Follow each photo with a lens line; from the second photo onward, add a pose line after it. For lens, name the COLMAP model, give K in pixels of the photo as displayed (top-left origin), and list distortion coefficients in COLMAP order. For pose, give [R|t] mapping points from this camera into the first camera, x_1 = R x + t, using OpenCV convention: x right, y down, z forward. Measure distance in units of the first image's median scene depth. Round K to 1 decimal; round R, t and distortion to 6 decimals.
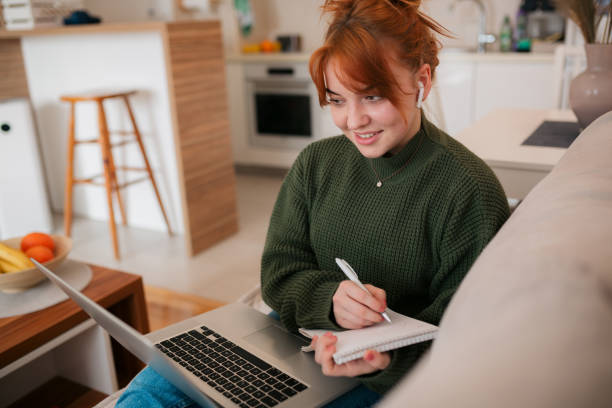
lens RADIAL K [[551.3, 0, 306.0], [0, 551.3, 204.0], [0, 0, 1]] dist [-0.011170, -0.007557]
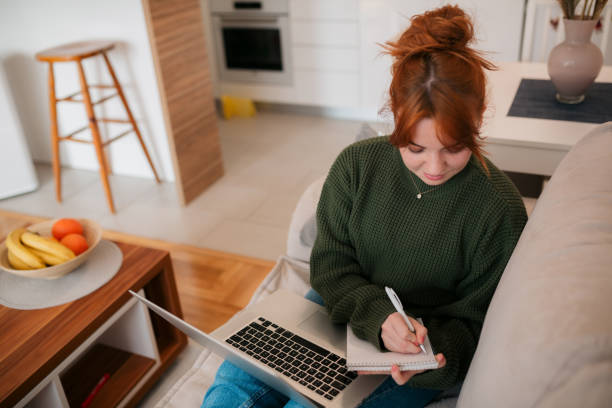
lens RADIAL K [[549.3, 0, 306.0], [0, 549.3, 204.0], [0, 0, 1]] dist [-0.136730, 0.208153]
pose [[0.993745, -0.072113, 0.085267, -0.069902], [0.055175, 0.980897, 0.186541, -0.090417], [-0.097090, -0.180669, 0.978740, -0.037847]]
